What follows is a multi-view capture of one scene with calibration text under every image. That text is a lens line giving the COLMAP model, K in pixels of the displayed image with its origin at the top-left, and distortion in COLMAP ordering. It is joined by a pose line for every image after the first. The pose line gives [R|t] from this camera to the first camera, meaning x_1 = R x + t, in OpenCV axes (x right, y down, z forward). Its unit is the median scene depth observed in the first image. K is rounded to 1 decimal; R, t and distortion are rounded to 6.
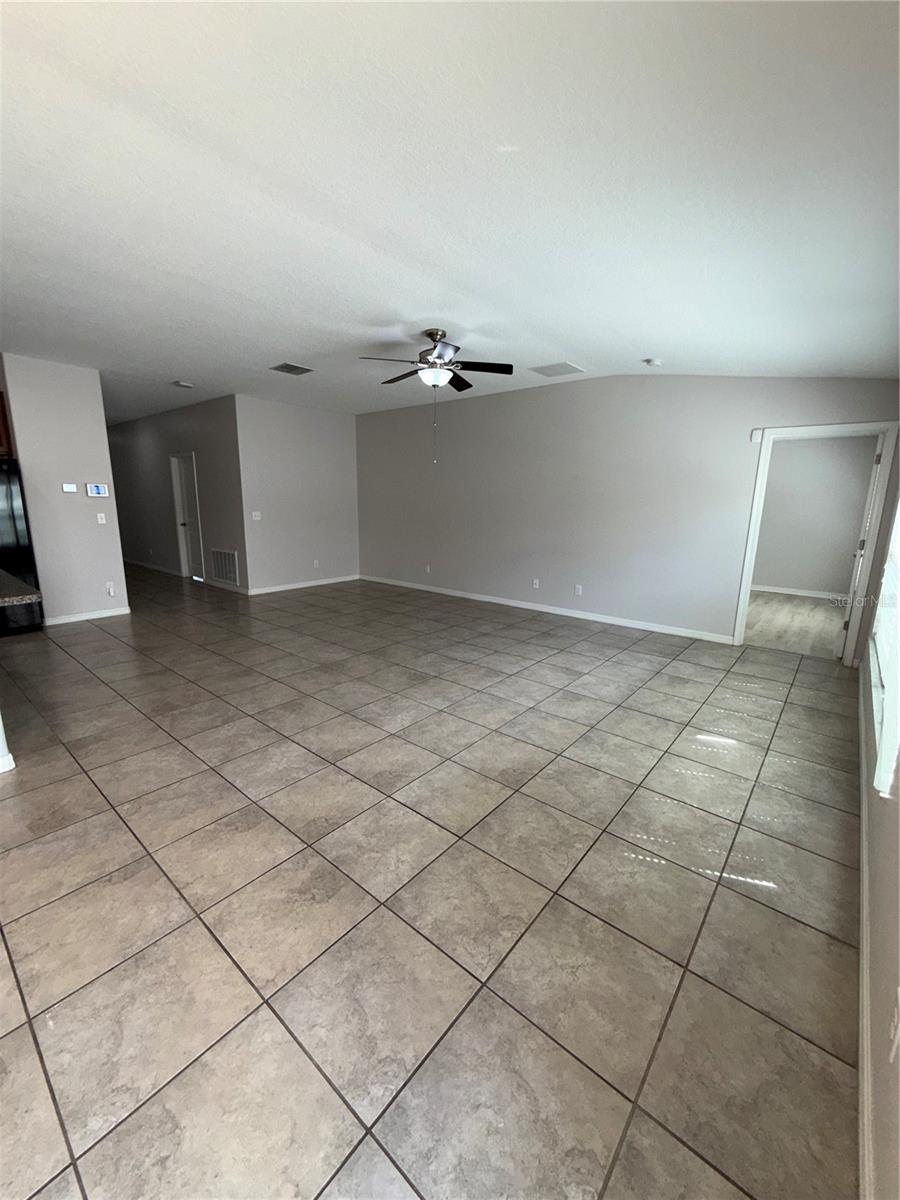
lens RADIAL K [[479.1, 0, 450.0], [0, 479.1, 600.0], [0, 0, 1]] dist [-0.000612, 0.000411]
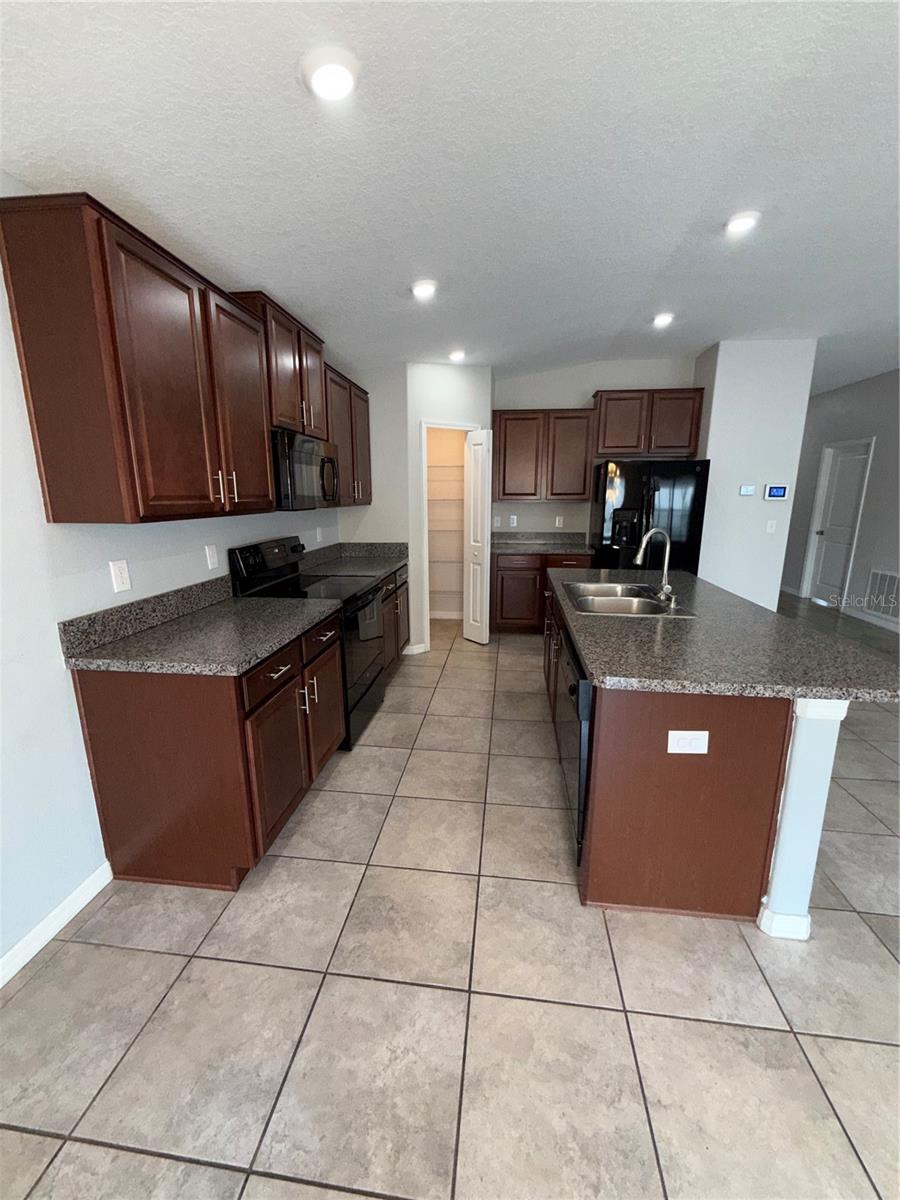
lens RADIAL K [[479.1, 0, 450.0], [0, 479.1, 600.0], [0, 0, 1]] dist [-0.000612, 0.000411]
pose [[0.542386, 0.169230, -0.822908, -0.558040], [-0.165854, 0.981794, 0.092589, -0.053934], [0.823596, 0.086264, 0.560579, 0.167349]]
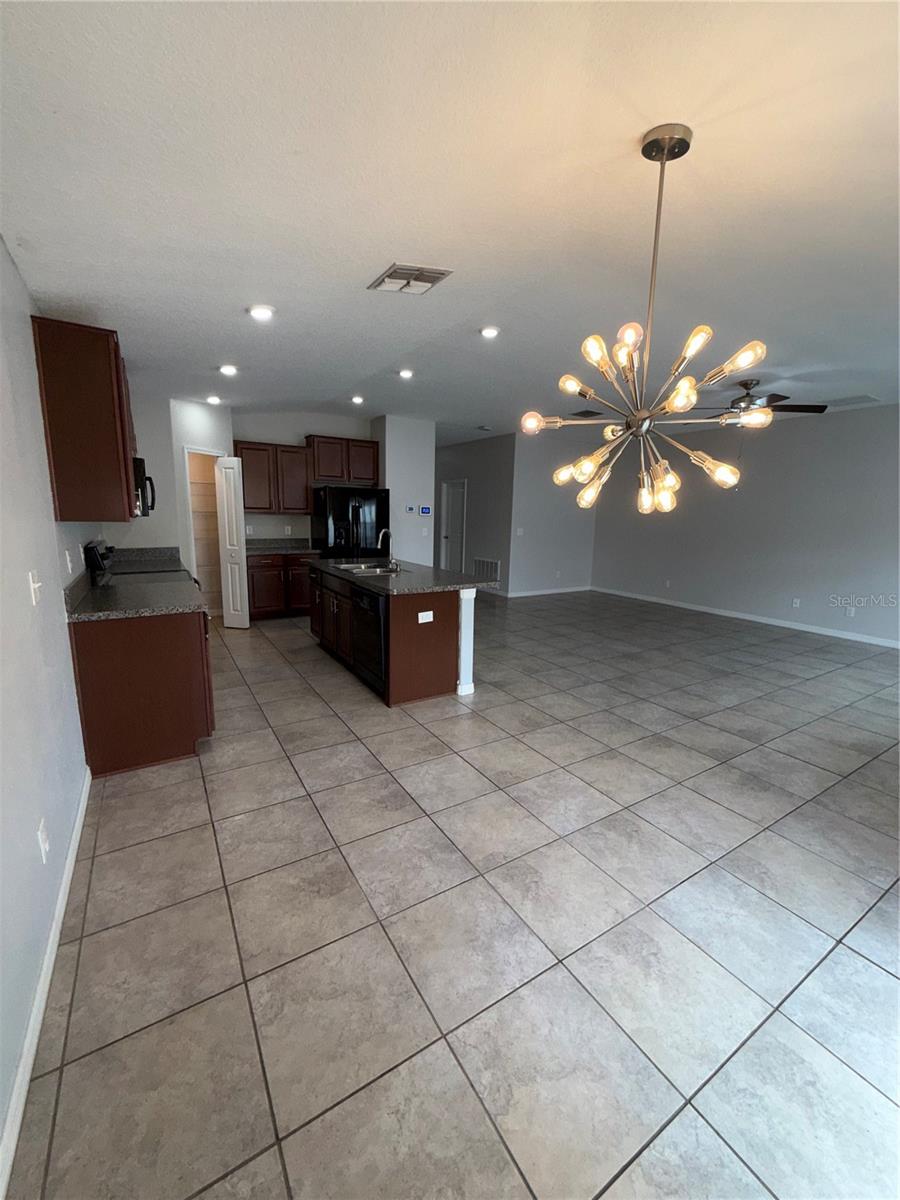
lens RADIAL K [[479.1, 0, 450.0], [0, 479.1, 600.0], [0, 0, 1]] dist [-0.000612, 0.000411]
pose [[0.949445, 0.063954, -0.307352, -0.406260], [-0.073985, 0.997036, -0.021085, 0.070107], [0.305092, 0.042759, 0.951362, -0.397487]]
